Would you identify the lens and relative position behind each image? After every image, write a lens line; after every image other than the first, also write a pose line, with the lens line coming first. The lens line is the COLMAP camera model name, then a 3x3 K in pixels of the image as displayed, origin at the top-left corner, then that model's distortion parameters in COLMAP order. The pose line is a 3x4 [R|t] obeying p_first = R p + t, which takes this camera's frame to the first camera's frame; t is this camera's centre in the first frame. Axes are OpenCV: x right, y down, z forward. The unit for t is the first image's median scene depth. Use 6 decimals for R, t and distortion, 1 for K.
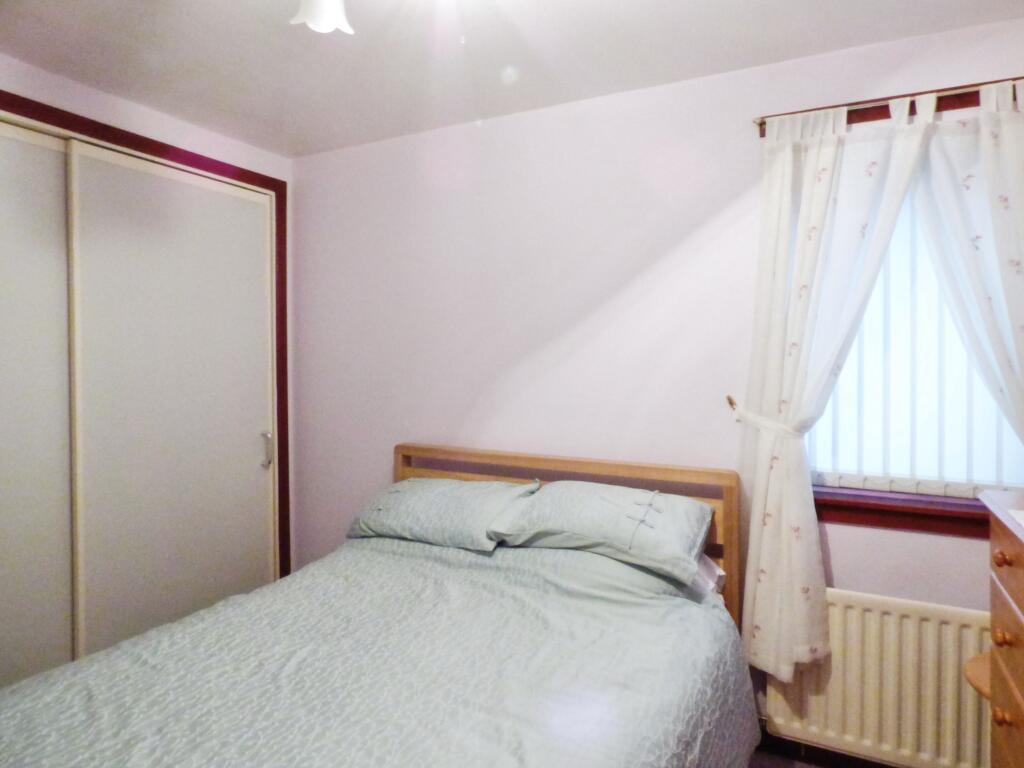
lens RADIAL K [[614.7, 0, 517.3], [0, 614.7, 382.1], [0, 0, 1]] dist [0.001107, 0.002353]
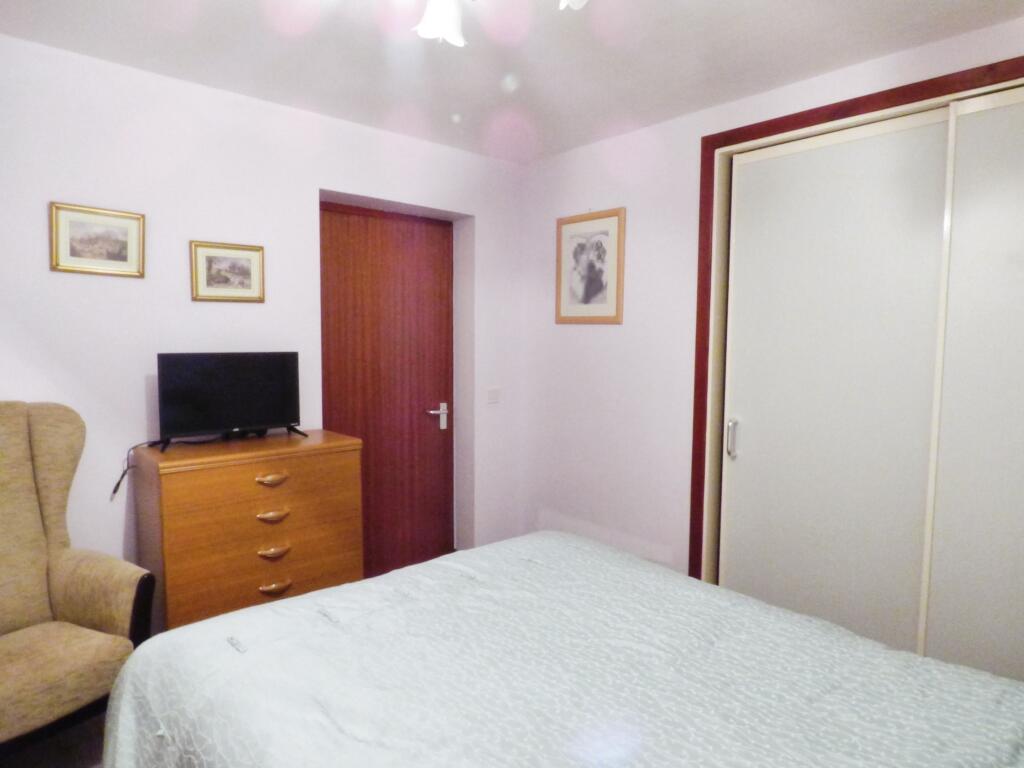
lens RADIAL K [[614.7, 0, 517.3], [0, 614.7, 382.1], [0, 0, 1]] dist [0.001107, 0.002353]
pose [[-0.364741, 0.063561, -0.928937, 0.582663], [-0.047311, 0.995113, 0.086665, -0.041633], [0.929906, 0.075559, -0.359952, 1.131463]]
